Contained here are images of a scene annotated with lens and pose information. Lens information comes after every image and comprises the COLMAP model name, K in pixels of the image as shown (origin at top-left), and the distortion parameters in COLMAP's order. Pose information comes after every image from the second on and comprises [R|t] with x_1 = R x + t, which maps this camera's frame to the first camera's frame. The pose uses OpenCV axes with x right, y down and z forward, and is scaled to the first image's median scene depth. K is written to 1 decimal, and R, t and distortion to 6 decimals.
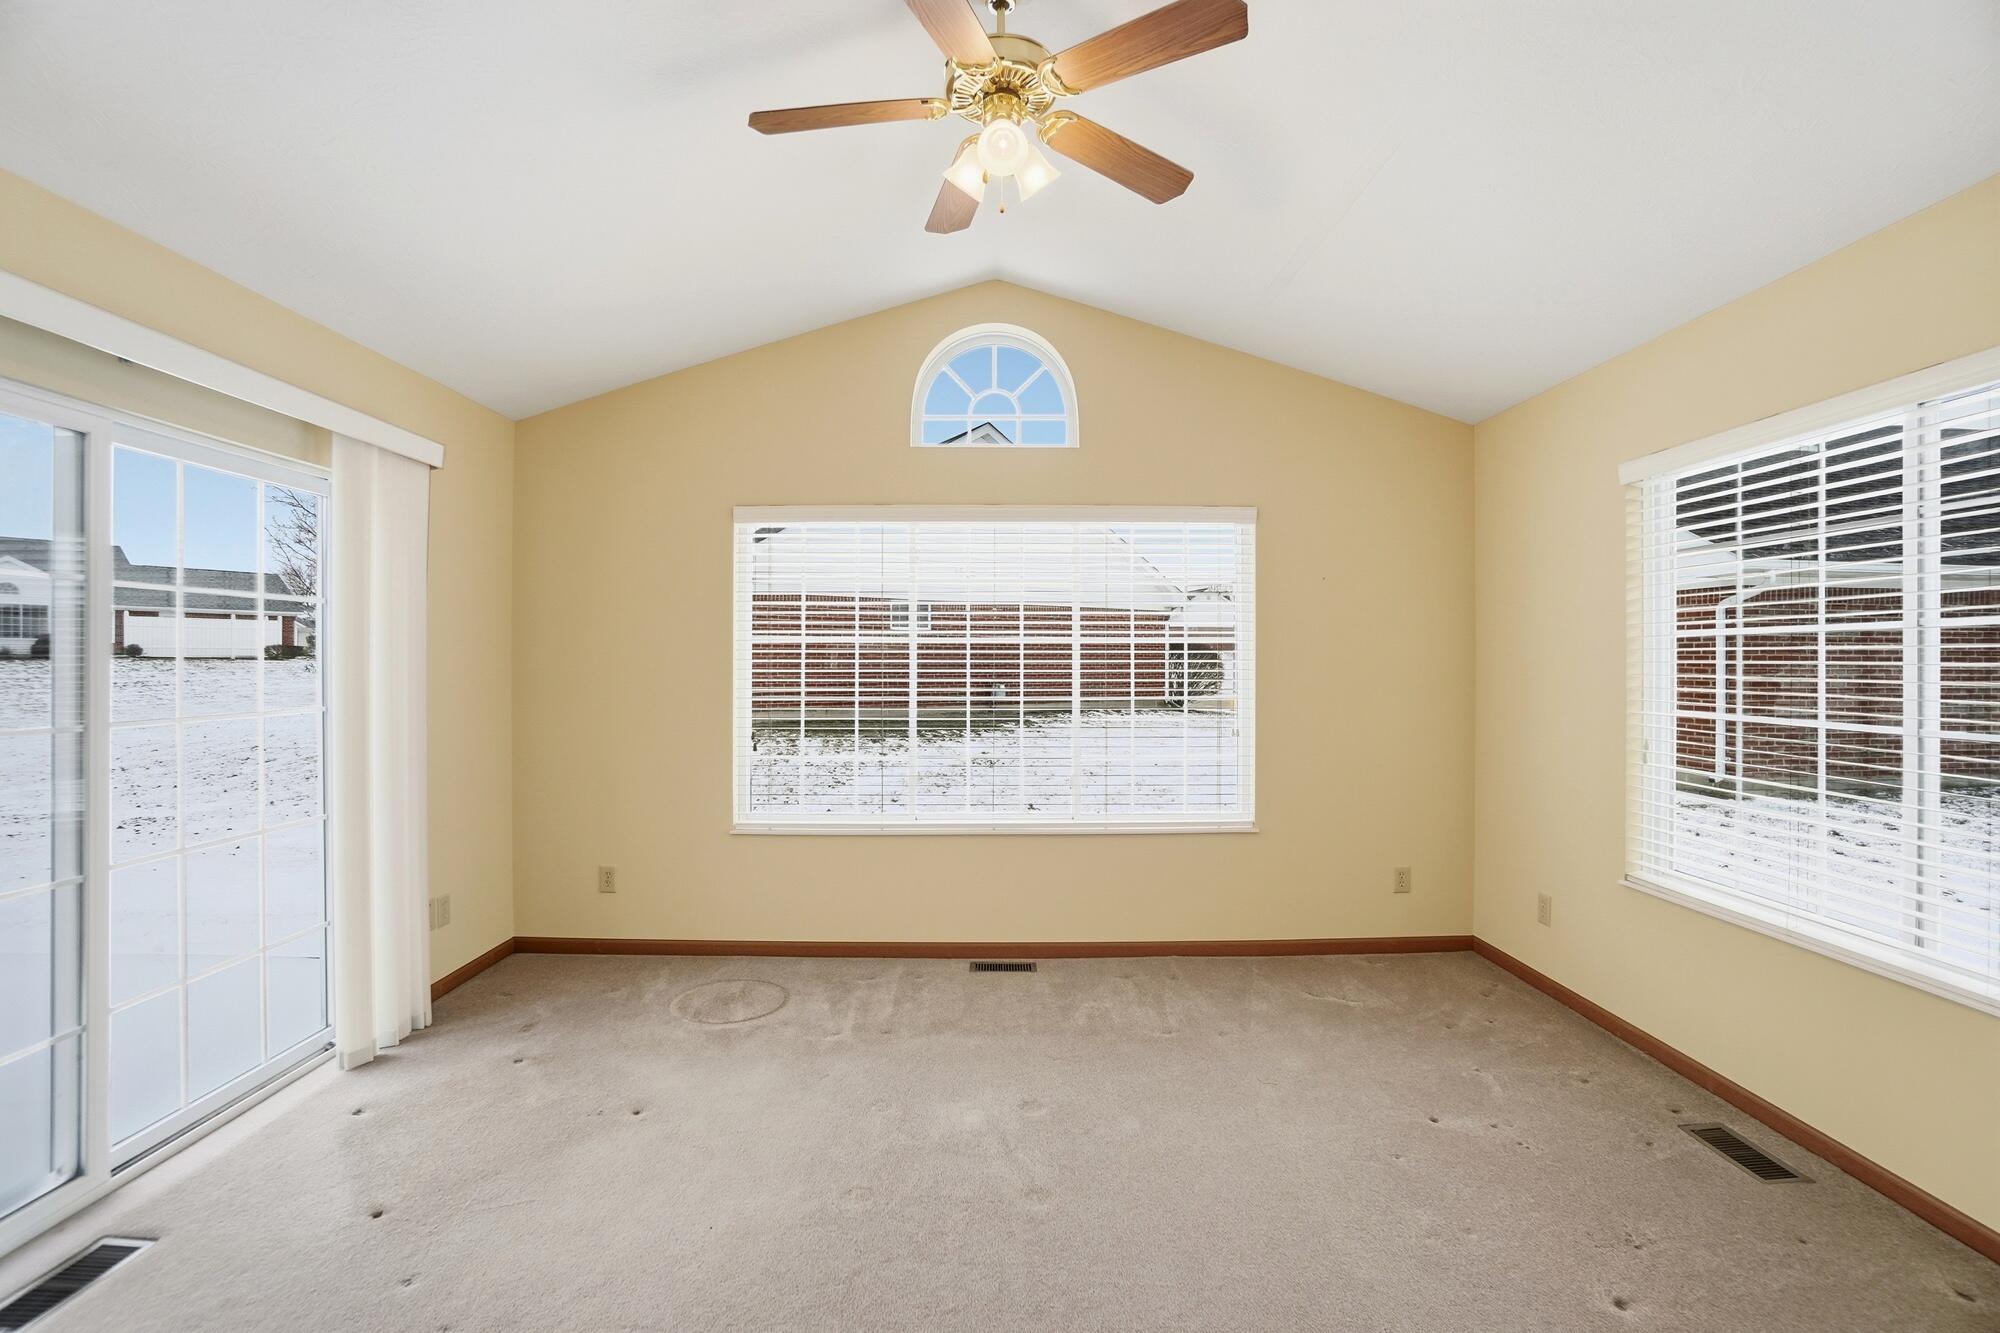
lens RADIAL K [[890.4, 0, 987.1], [0, 890.4, 655.7], [0, 0, 1]] dist [-0.053385, 0.016761]
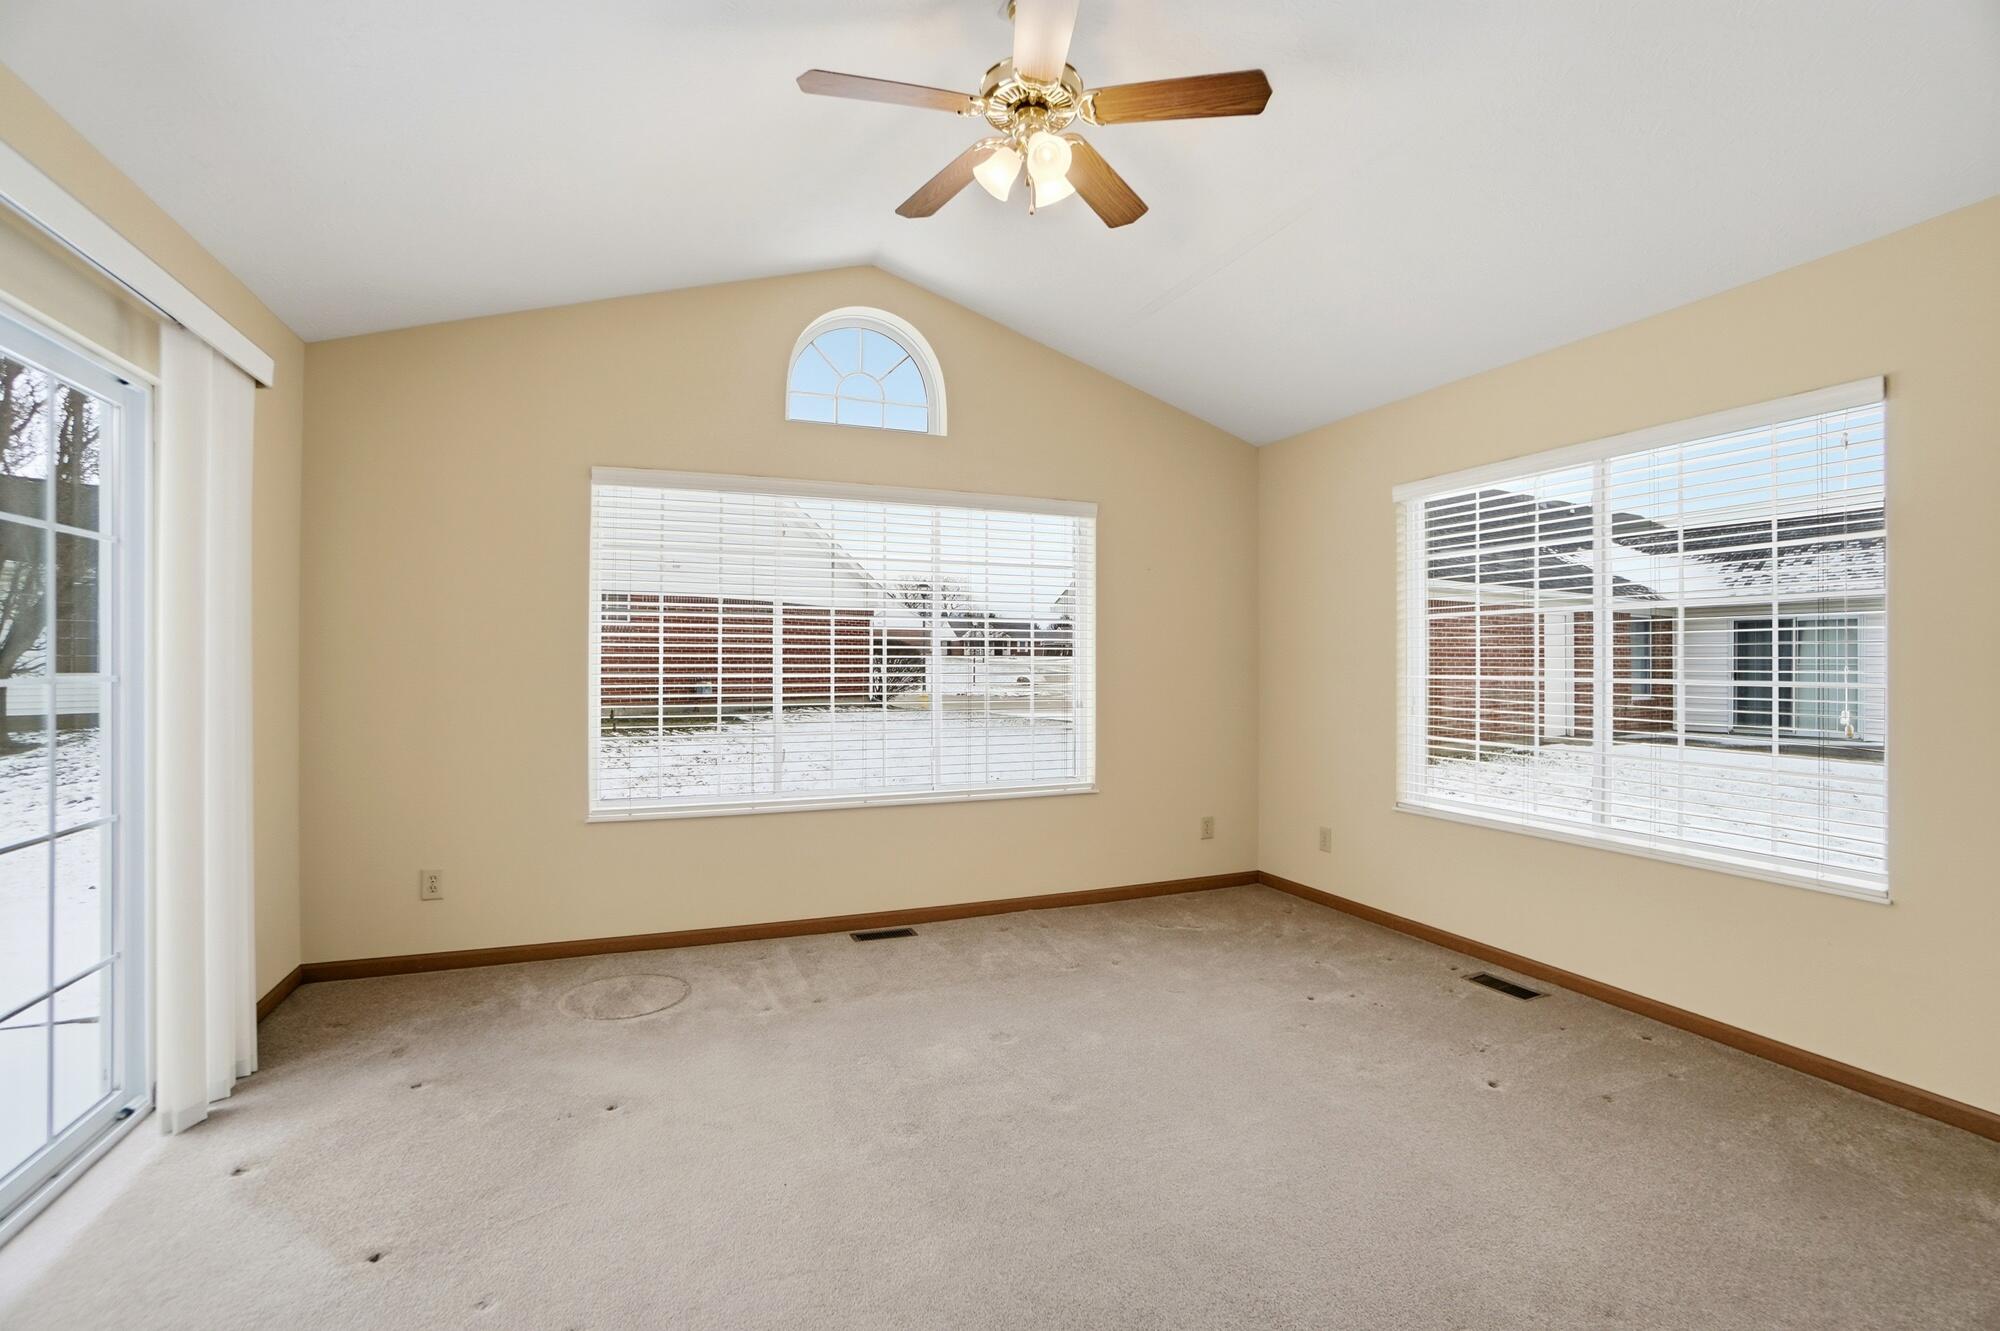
lens RADIAL K [[890.4, 0, 1026.2], [0, 890.4, 644.1], [0, 0, 1]] dist [-0.053385, 0.016761]
pose [[0.924974, 0.010002, 0.379899, -0.272772], [-0.005158, 0.999892, -0.013767, 0.035449], [-0.379995, 0.010774, 0.924926, -0.013793]]
